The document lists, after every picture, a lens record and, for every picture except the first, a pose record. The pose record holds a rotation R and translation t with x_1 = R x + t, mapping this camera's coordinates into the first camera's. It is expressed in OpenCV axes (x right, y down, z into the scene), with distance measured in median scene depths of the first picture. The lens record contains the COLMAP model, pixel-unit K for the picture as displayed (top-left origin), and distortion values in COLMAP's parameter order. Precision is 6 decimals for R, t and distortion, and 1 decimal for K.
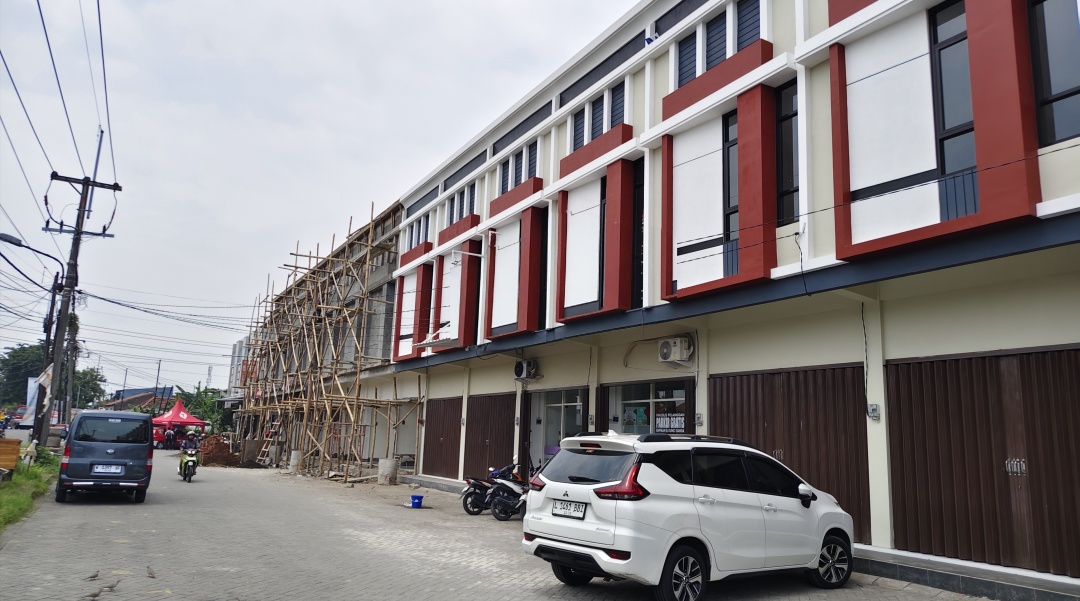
lens RADIAL K [[734.0, 0, 540.0], [0, 734.0, 300.5], [0, 0, 1]] dist [-0.002355, 0.002292]
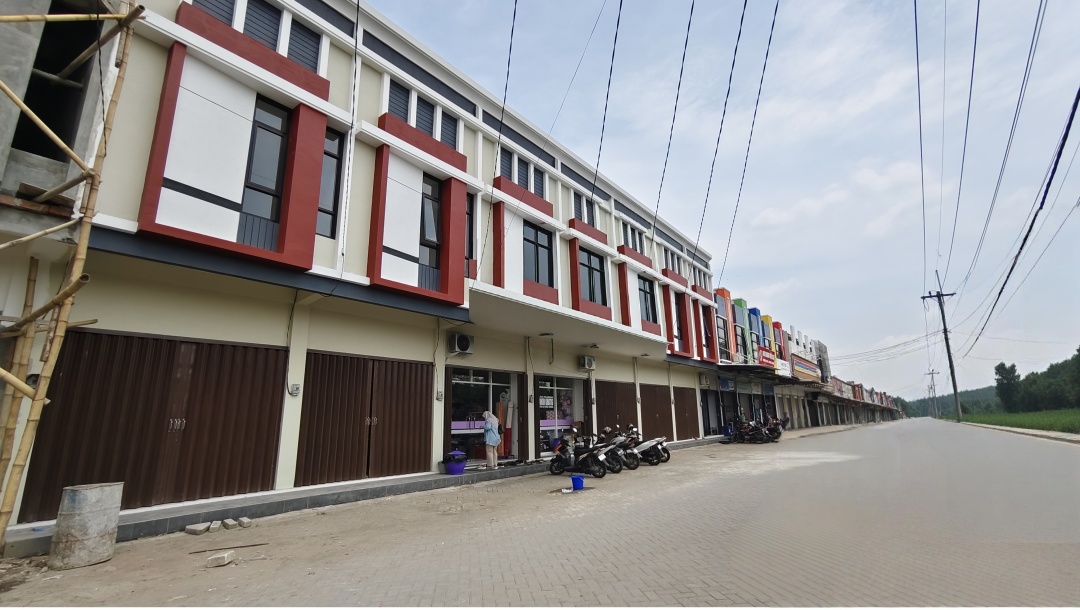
lens RADIAL K [[477.7, 0, 536.8], [0, 477.7, 297.5], [0, 0, 1]] dist [0.004005, 0.000918]
pose [[-0.377072, 0.192050, 0.906054, -0.544606], [-0.175200, 0.945813, -0.273390, 0.161559], [-0.909462, -0.261828, -0.322993, 0.949865]]
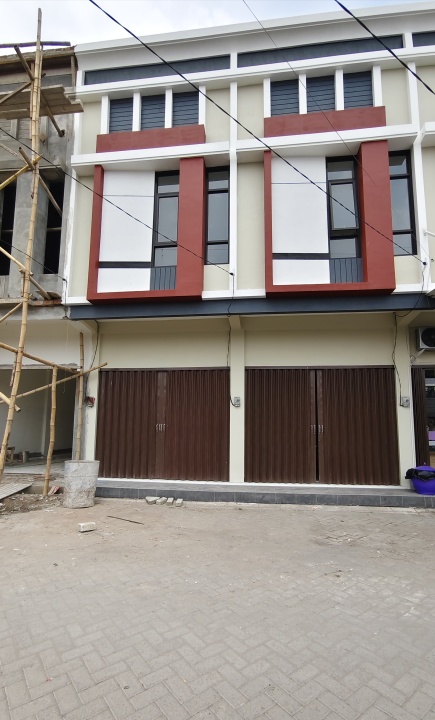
lens RADIAL K [[421.9, 0, 217.5], [0, 421.9, 367.2], [0, 0, 1]] dist [-0.007394, 0.001260]
pose [[0.607683, 0.077202, 0.790418, -0.292731], [-0.135233, 0.990788, 0.007195, 0.086471], [-0.782581, -0.111263, 0.612525, 0.504525]]
